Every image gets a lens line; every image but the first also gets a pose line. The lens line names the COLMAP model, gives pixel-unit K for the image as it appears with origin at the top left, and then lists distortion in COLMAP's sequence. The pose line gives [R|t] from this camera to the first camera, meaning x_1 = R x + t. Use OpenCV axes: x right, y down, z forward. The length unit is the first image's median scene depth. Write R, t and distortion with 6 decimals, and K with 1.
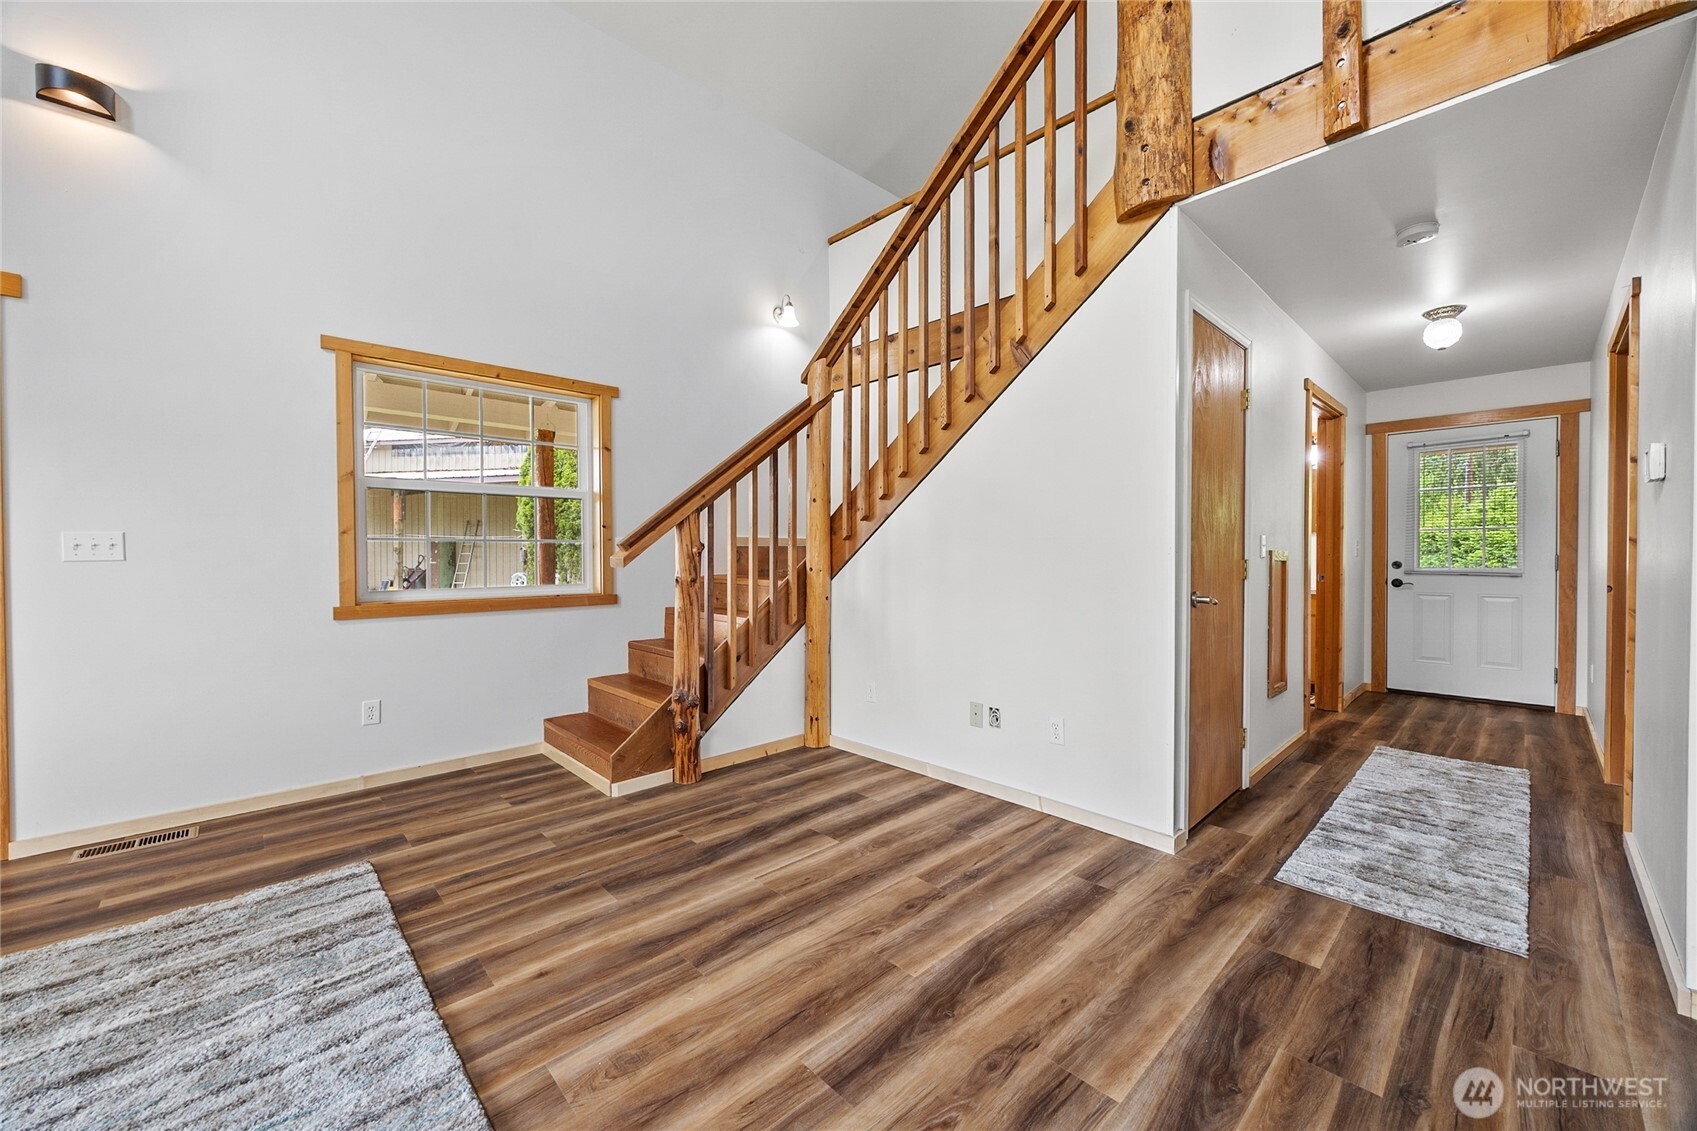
lens RADIAL K [[649.3, 0, 841.4], [0, 649.3, 561.9], [0, 0, 1]] dist [-0.002852, -0.000182]
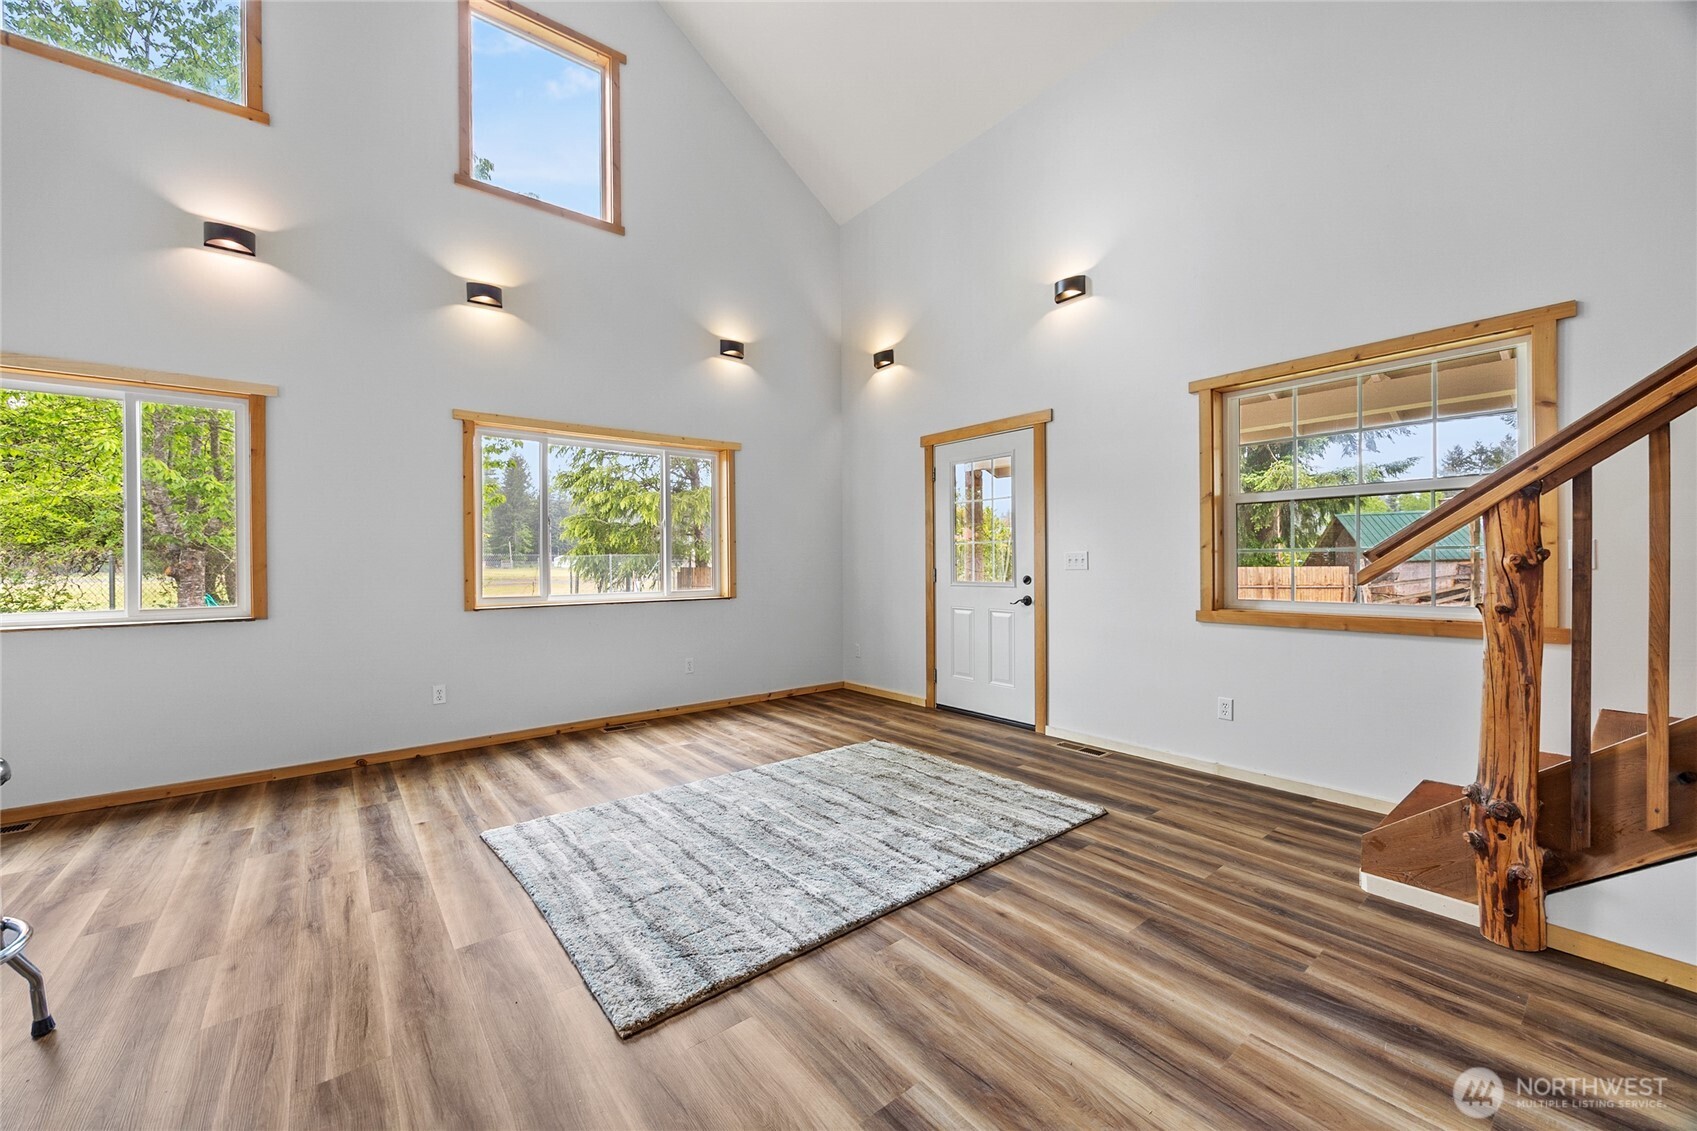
lens RADIAL K [[649.3, 0, 844.5], [0, 649.3, 568.0], [0, 0, 1]] dist [-0.002852, -0.000182]
pose [[-0.078228, 0.010201, -0.996883, 0.476612], [-0.006397, 0.999922, 0.010734, -0.016780], [0.996915, 0.007216, -0.078156, 0.491396]]
